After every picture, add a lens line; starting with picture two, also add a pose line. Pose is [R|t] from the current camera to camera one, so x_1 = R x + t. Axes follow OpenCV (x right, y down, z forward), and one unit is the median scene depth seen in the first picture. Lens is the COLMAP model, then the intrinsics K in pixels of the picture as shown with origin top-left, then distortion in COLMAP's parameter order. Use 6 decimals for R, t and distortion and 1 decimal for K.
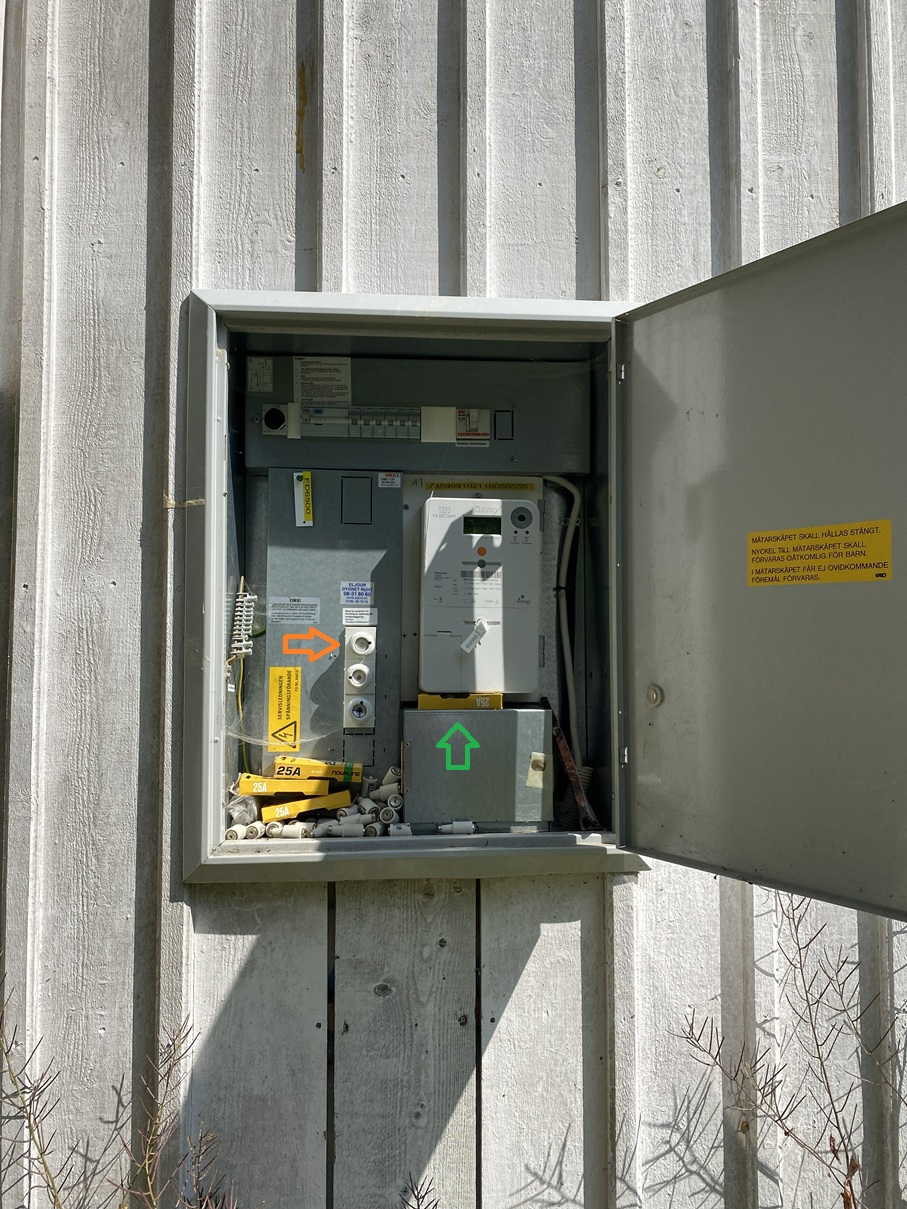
lens RADIAL K [[921.9, 0, 453.4], [0, 921.9, 599.5], [0, 0, 1]] dist [-0.001861, -0.003225]
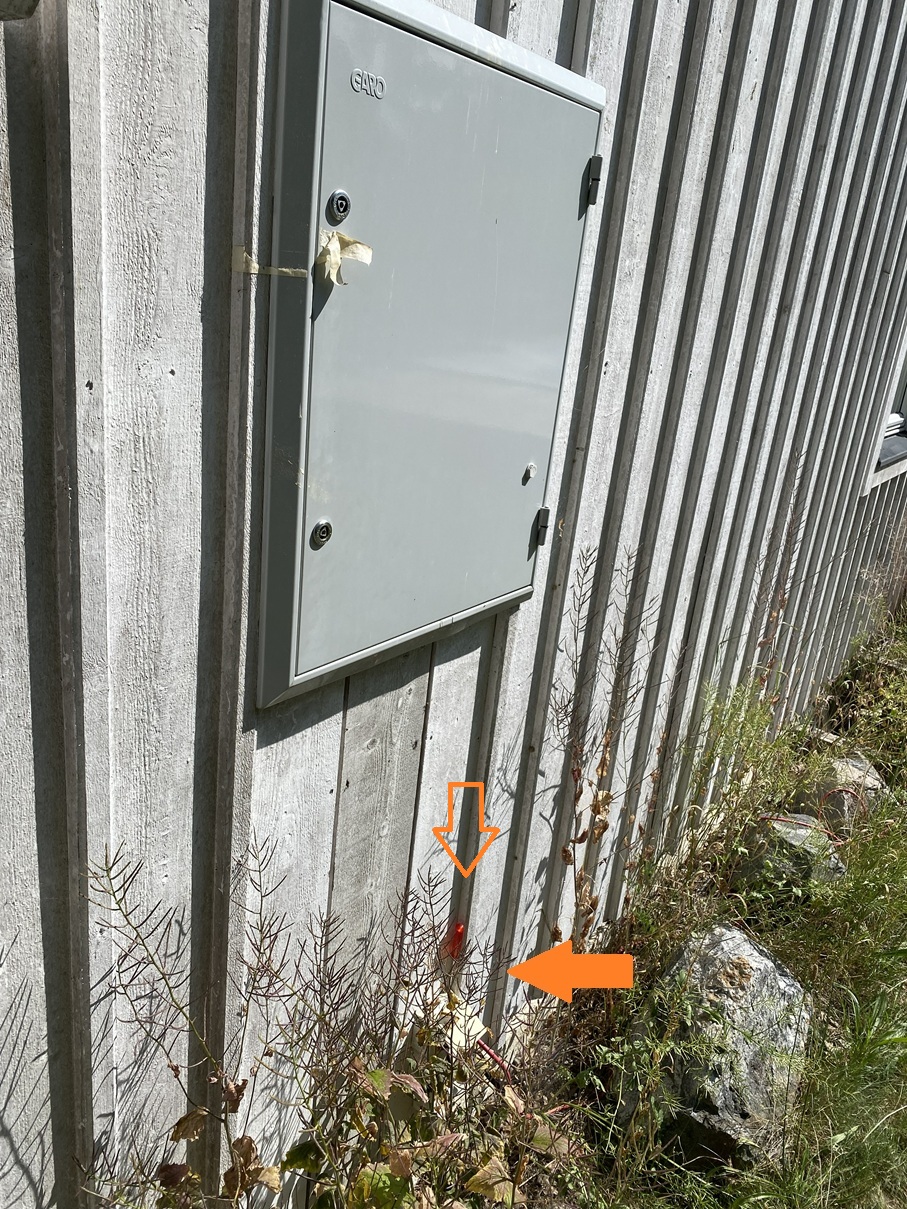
lens RADIAL K [[921.9, 0, 451.0], [0, 921.9, 604.9], [0, 0, 1]] dist [-0.001861, -0.003225]
pose [[0.650849, -0.190806, 0.734839, -0.803508], [-0.135446, 0.923193, 0.359678, -0.141171], [-0.747027, -0.333627, 0.575016, 0.355986]]
